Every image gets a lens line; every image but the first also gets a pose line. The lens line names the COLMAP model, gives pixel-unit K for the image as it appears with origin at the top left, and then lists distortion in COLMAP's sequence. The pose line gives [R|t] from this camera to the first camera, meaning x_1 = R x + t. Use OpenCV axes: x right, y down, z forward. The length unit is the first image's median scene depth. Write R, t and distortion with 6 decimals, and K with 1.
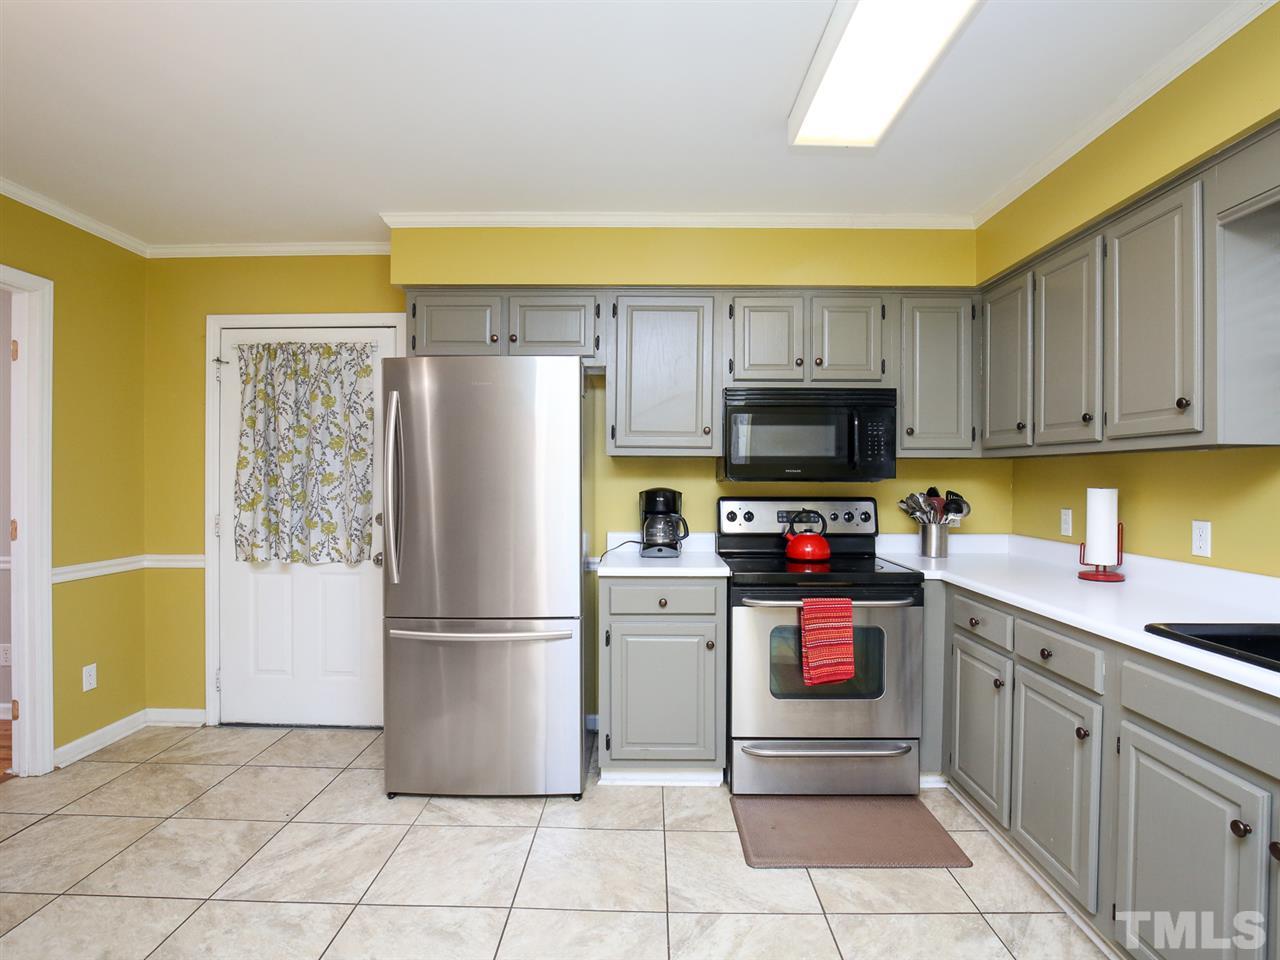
lens RADIAL K [[668.4, 0, 637.4], [0, 668.4, 480.9], [0, 0, 1]] dist [-0.033096, 0.003142]
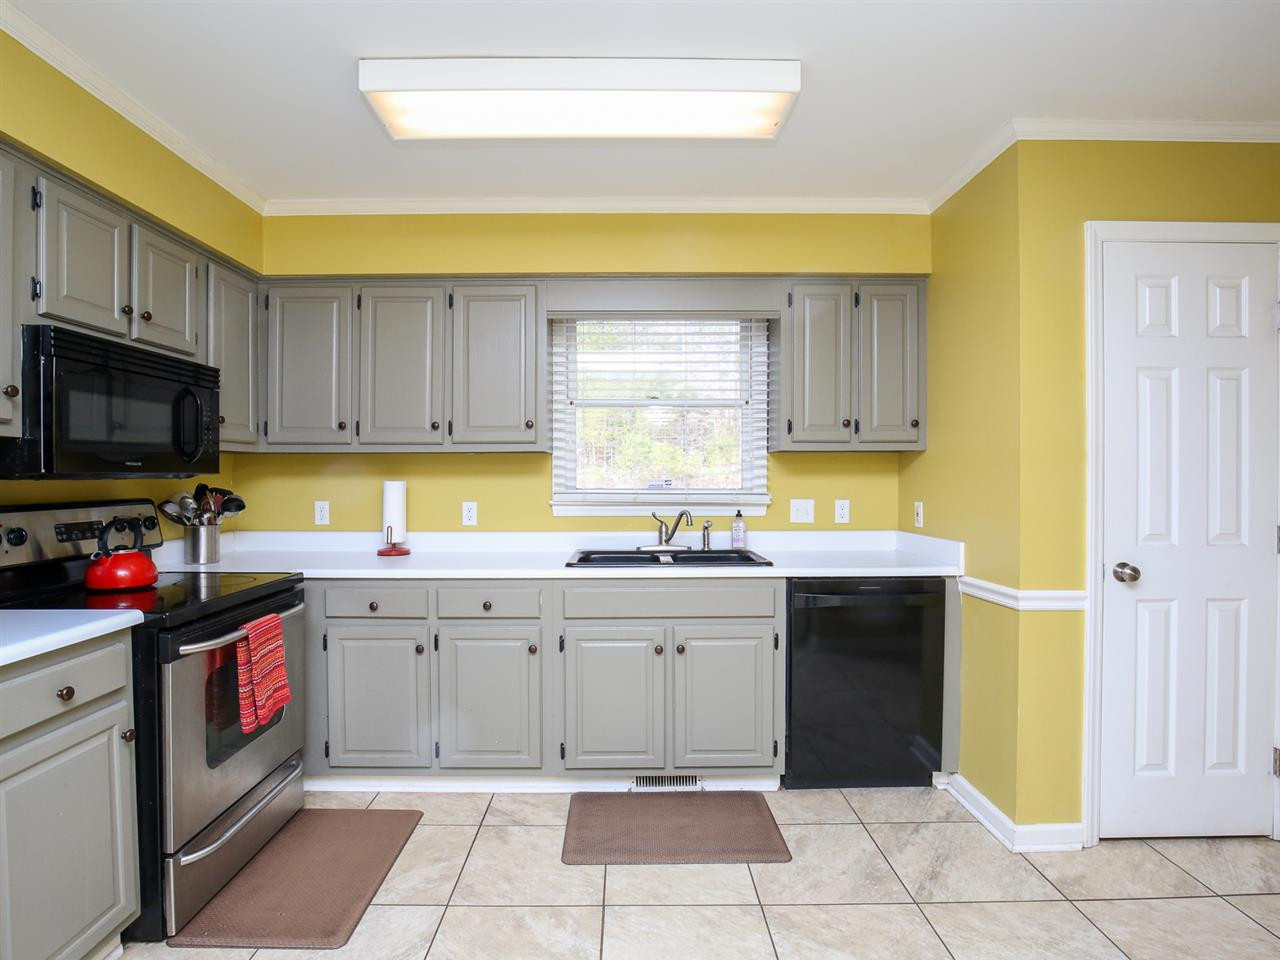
lens RADIAL K [[668.4, 0, 645.2], [0, 668.4, 481.5], [0, 0, 1]] dist [-0.033096, 0.003142]
pose [[-0.028903, -0.013435, 0.999492, -0.465723], [0.009163, 0.999864, 0.013705, -0.000580], [-0.999540, 0.009554, -0.028776, 0.464945]]
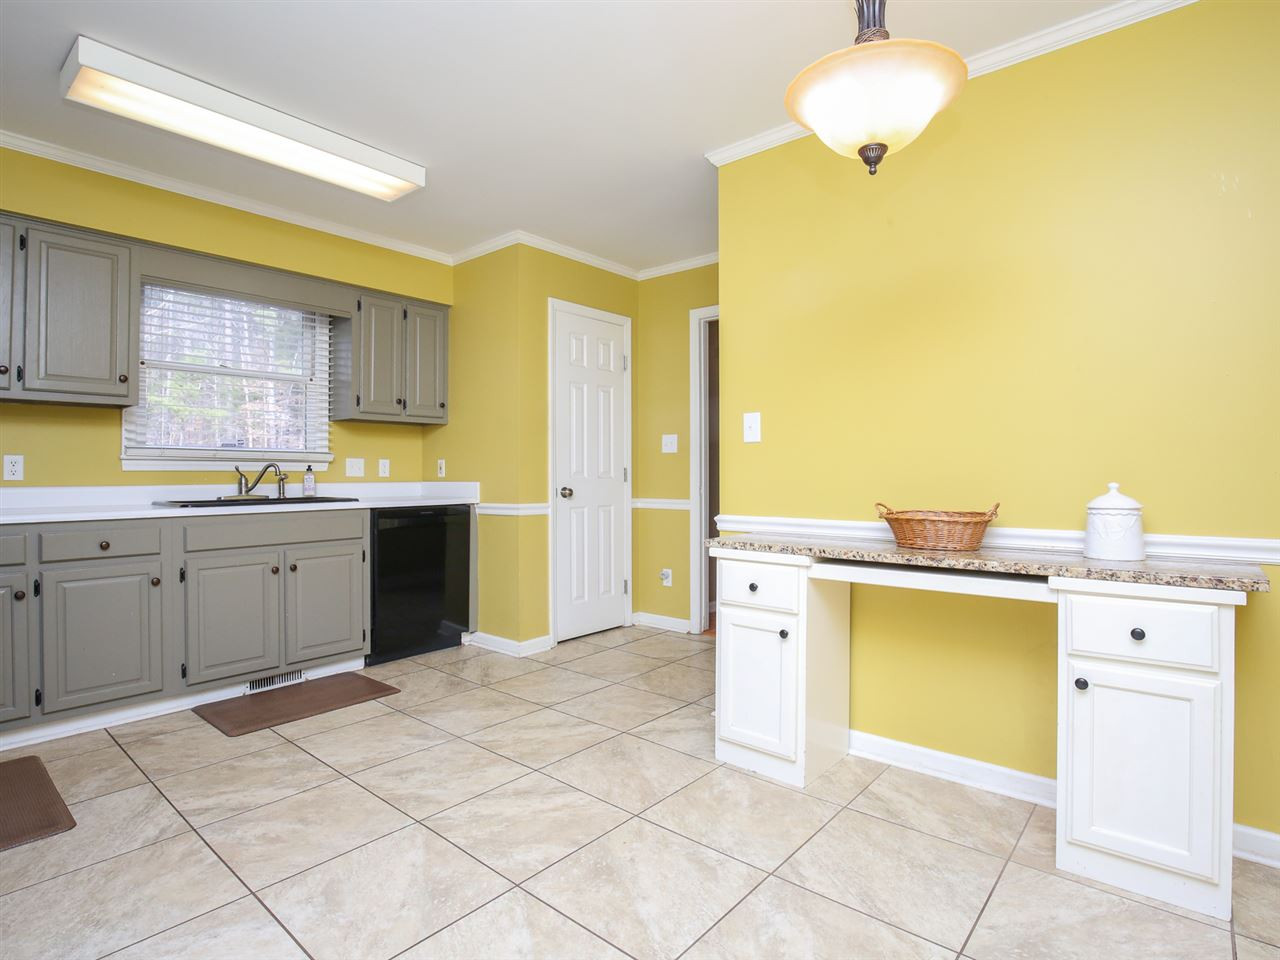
lens RADIAL K [[668.4, 0, 631.8], [0, 668.4, 471.2], [0, 0, 1]] dist [-0.033096, 0.003142]
pose [[-0.770977, 0.001395, 0.636862, -0.723645], [0.003919, 0.999989, 0.002553, 0.069497], [-0.636851, 0.004464, -0.770974, 0.875945]]
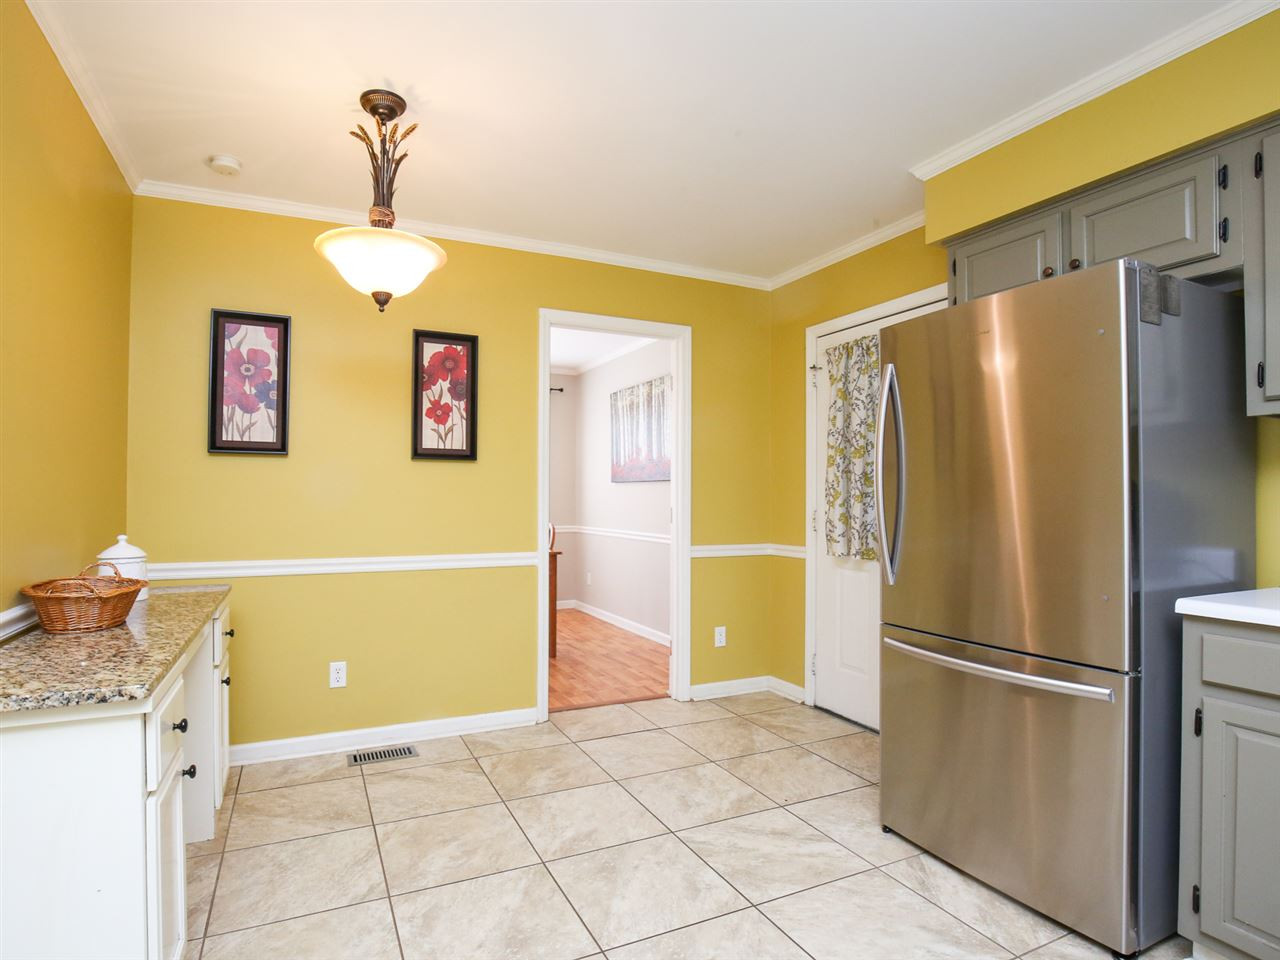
lens RADIAL K [[668.4, 0, 612.3], [0, 668.4, 490.0], [0, 0, 1]] dist [-0.033096, 0.003142]
pose [[0.432889, -0.009022, -0.901402, 0.229849], [-0.006414, 0.999894, -0.013088, 0.038795], [0.901425, 0.011447, 0.432785, 0.261992]]
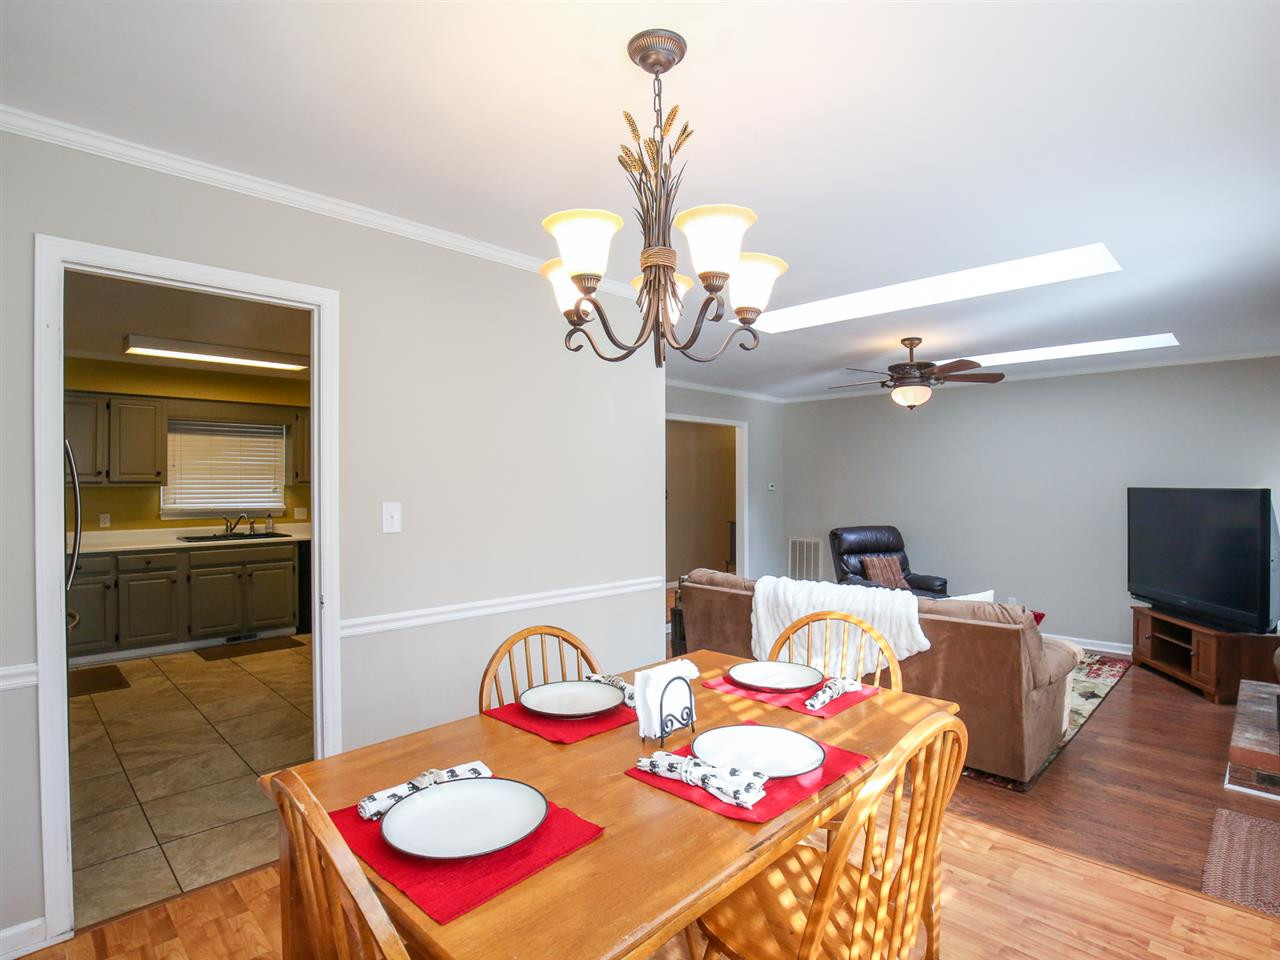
lens RADIAL K [[668.4, 0, 632.9], [0, 668.4, 481.2], [0, 0, 1]] dist [-0.033096, 0.003142]
pose [[-0.713674, 0.003177, 0.700470, -1.772147], [0.007231, 0.999970, 0.002833, -0.044705], [-0.700440, 0.007087, -0.713676, 0.992374]]
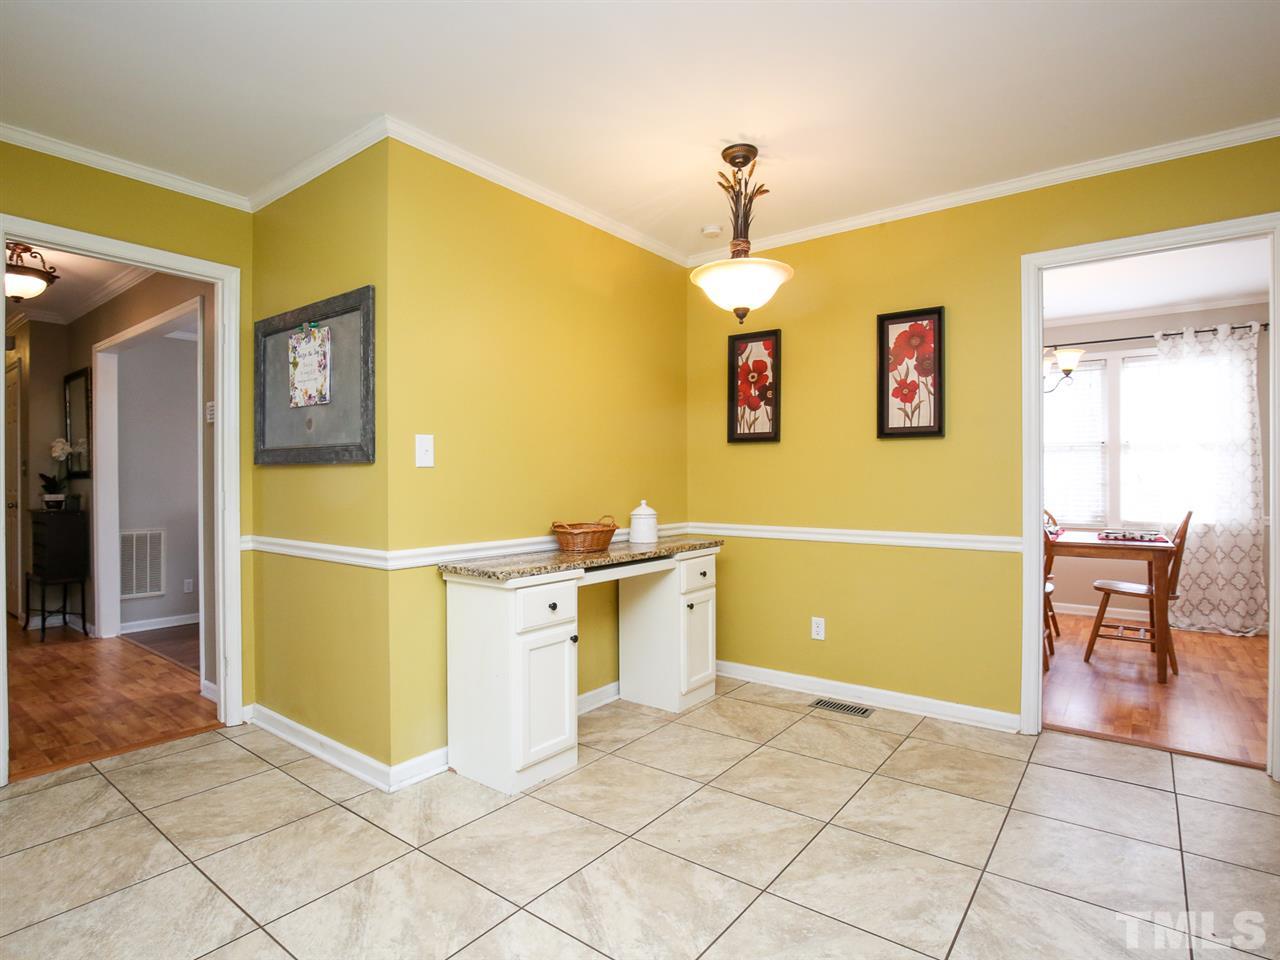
lens RADIAL K [[668.4, 0, 631.6], [0, 668.4, 478.5], [0, 0, 1]] dist [-0.033096, 0.003142]
pose [[-0.593415, -0.001967, -0.804894, 0.278957], [-0.003671, 0.999993, 0.000262, 0.045635], [0.804888, 0.003110, -0.593418, 0.765053]]
